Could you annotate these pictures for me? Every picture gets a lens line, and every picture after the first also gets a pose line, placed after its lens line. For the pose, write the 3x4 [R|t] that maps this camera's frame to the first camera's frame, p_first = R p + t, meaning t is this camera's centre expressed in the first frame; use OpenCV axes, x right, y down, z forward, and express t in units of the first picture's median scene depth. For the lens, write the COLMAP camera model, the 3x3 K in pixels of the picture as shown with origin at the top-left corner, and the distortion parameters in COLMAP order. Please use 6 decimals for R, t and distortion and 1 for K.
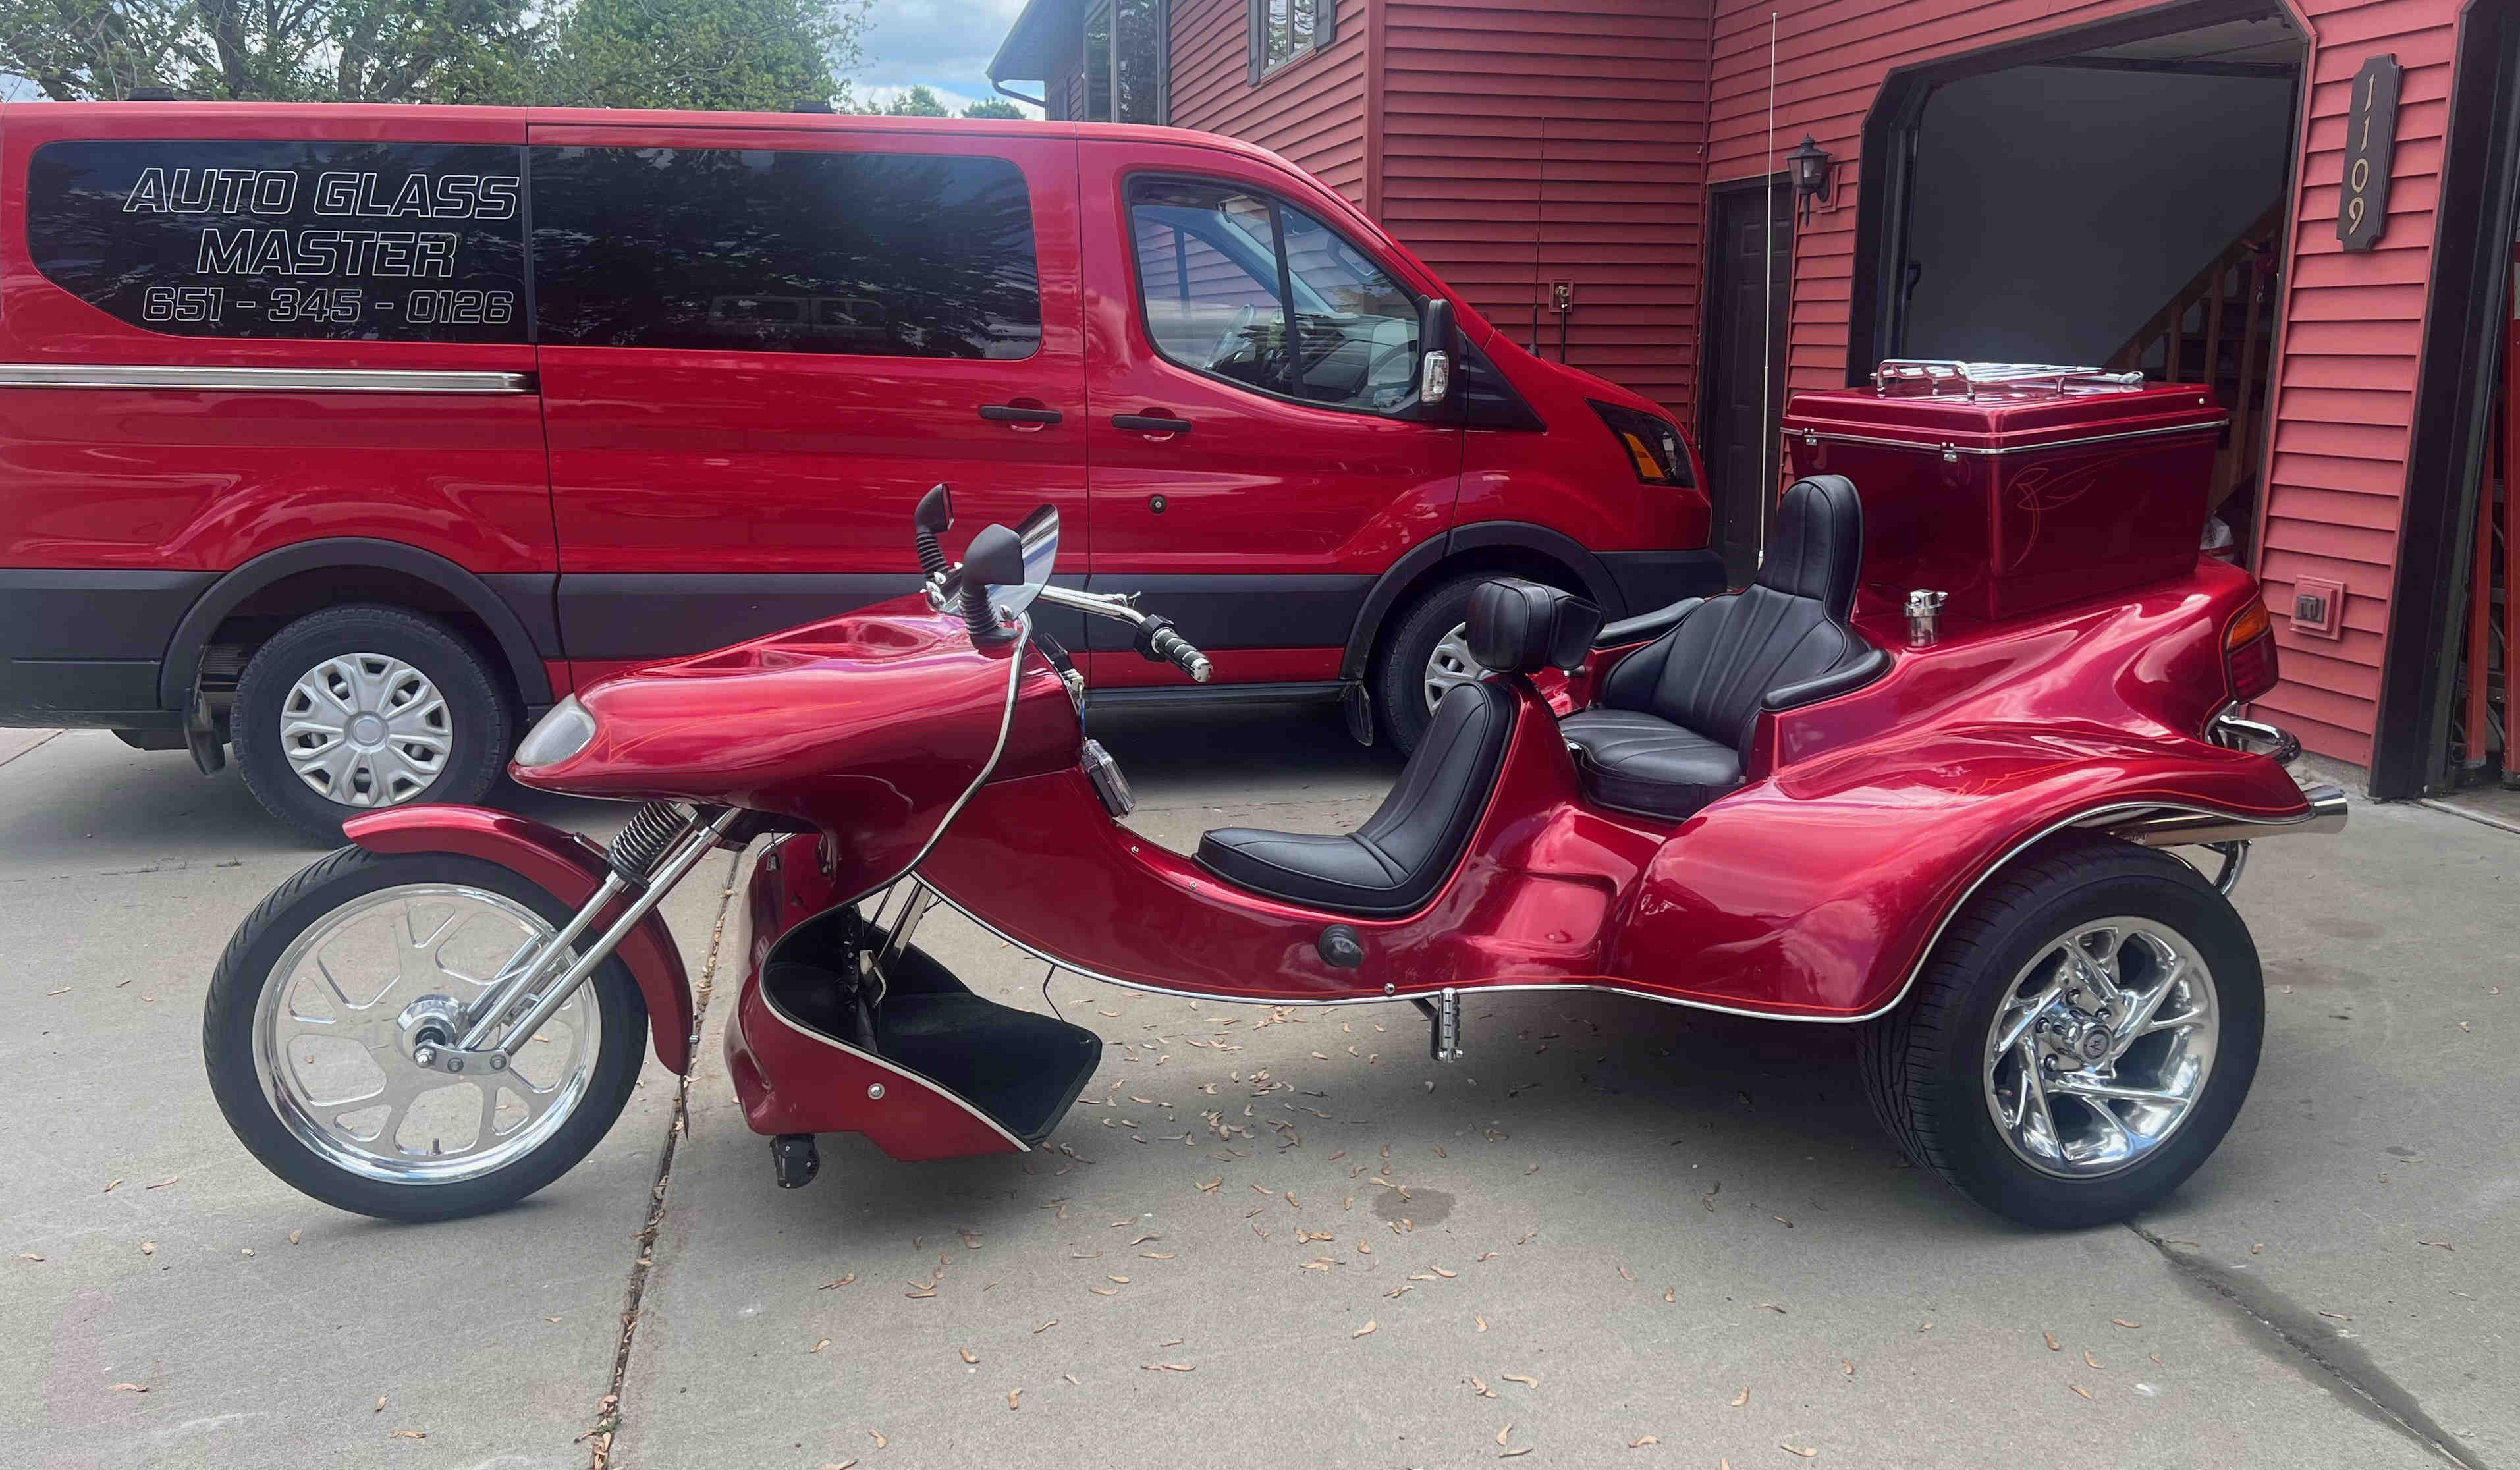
lens RADIAL K [[1916.6, 0, 1265.2], [0, 1916.6, 737.5], [0, 0, 1]] dist [-0.008547, -0.004559]
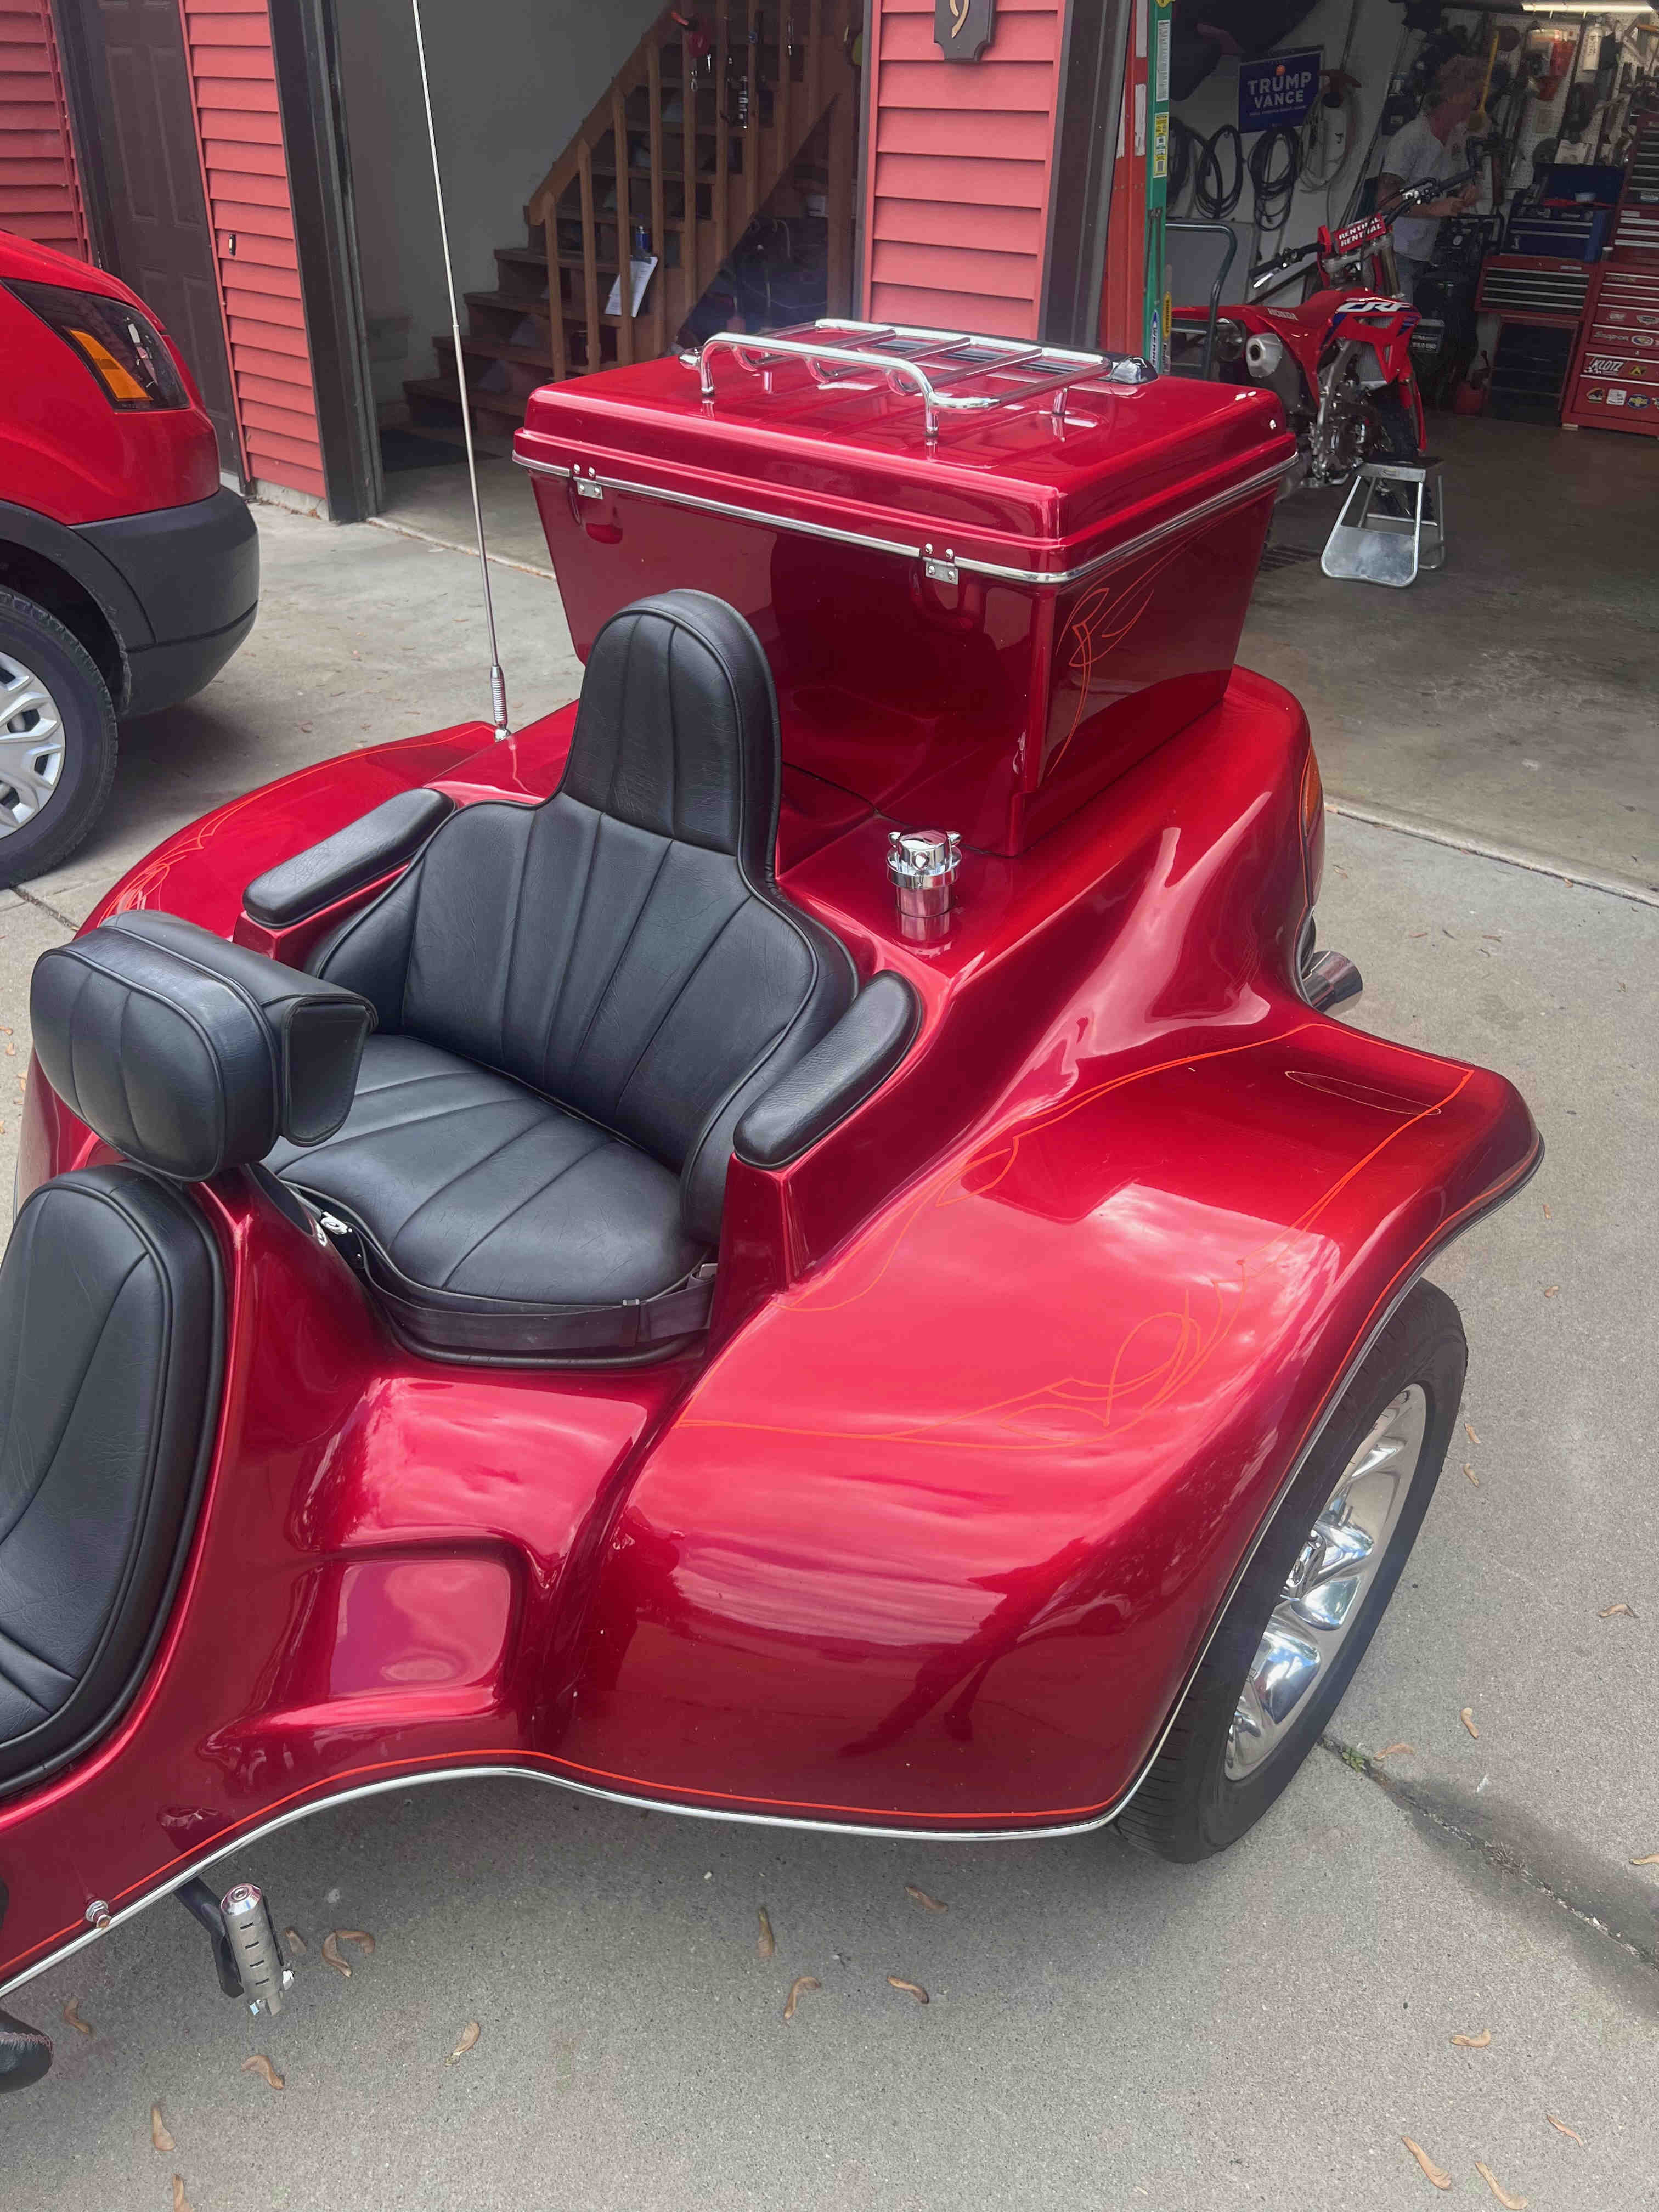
lens RADIAL K [[1718.1, 0, 848.6], [0, 1718.1, 1115.7], [0, 0, 1]] dist [0.032696, -0.031771]
pose [[0.815726, -0.274469, 0.509174, 0.029898], [0.094800, 0.931789, 0.350403, -0.102547], [-0.570617, -0.237564, 0.786104, 0.350652]]
